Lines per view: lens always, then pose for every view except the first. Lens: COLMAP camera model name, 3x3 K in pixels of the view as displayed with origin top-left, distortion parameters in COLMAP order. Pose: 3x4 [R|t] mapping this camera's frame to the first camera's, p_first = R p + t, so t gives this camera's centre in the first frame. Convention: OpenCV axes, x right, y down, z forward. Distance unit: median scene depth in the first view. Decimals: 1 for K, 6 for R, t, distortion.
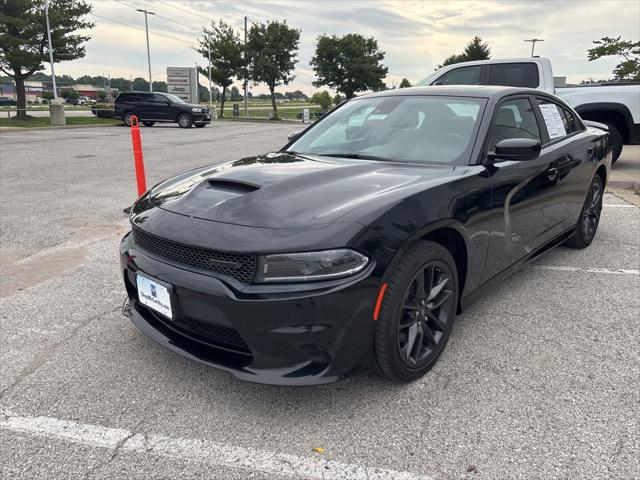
lens RADIAL K [[484.0, 0, 317.6], [0, 484.0, 235.9], [0, 0, 1]] dist [0.051078, -0.060936]
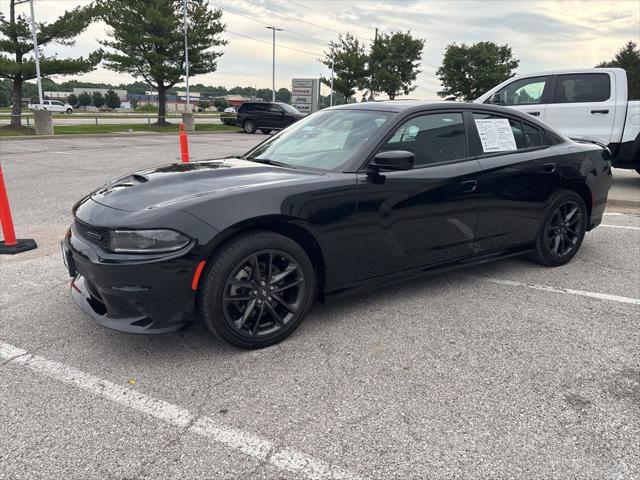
lens RADIAL K [[484.0, 0, 317.6], [0, 484.0, 238.0], [0, 0, 1]] dist [0.051078, -0.060936]
pose [[0.963715, 0.075877, -0.255924, 0.053271], [-0.079474, 0.996830, -0.003727, 0.001511], [0.254830, 0.023931, 0.966690, -0.009435]]
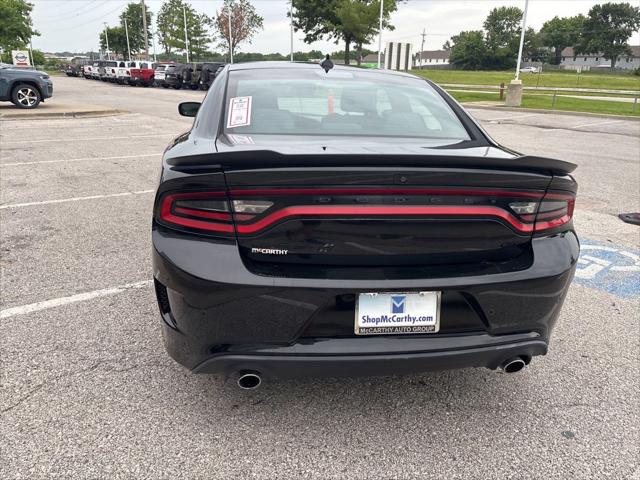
lens RADIAL K [[484.0, 0, 317.9], [0, 484.0, 235.1], [0, 0, 1]] dist [0.051078, -0.060936]
pose [[-0.625299, 0.222059, -0.748125, 0.137742], [-0.236202, 0.859840, 0.452641, -0.061383], [0.743781, 0.459744, -0.485206, 0.219647]]
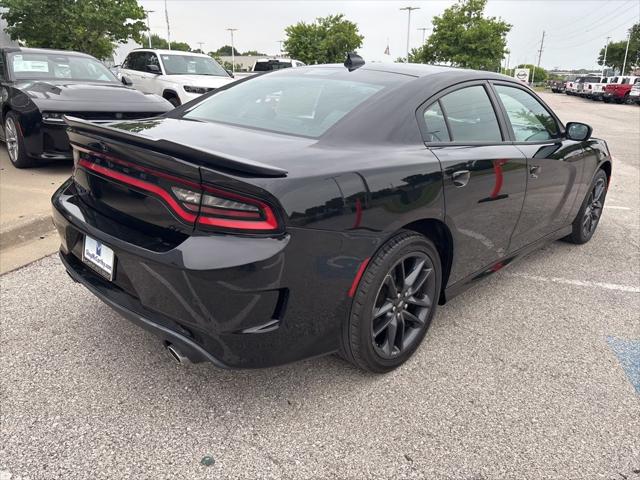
lens RADIAL K [[484.0, 0, 318.3], [0, 484.0, 236.3], [0, 0, 1]] dist [0.051078, -0.060936]
pose [[-0.999126, -0.037645, 0.018181, 0.055396], [-0.021471, 0.835239, 0.549468, -0.072253], [-0.035870, 0.548598, -0.835317, 0.261125]]
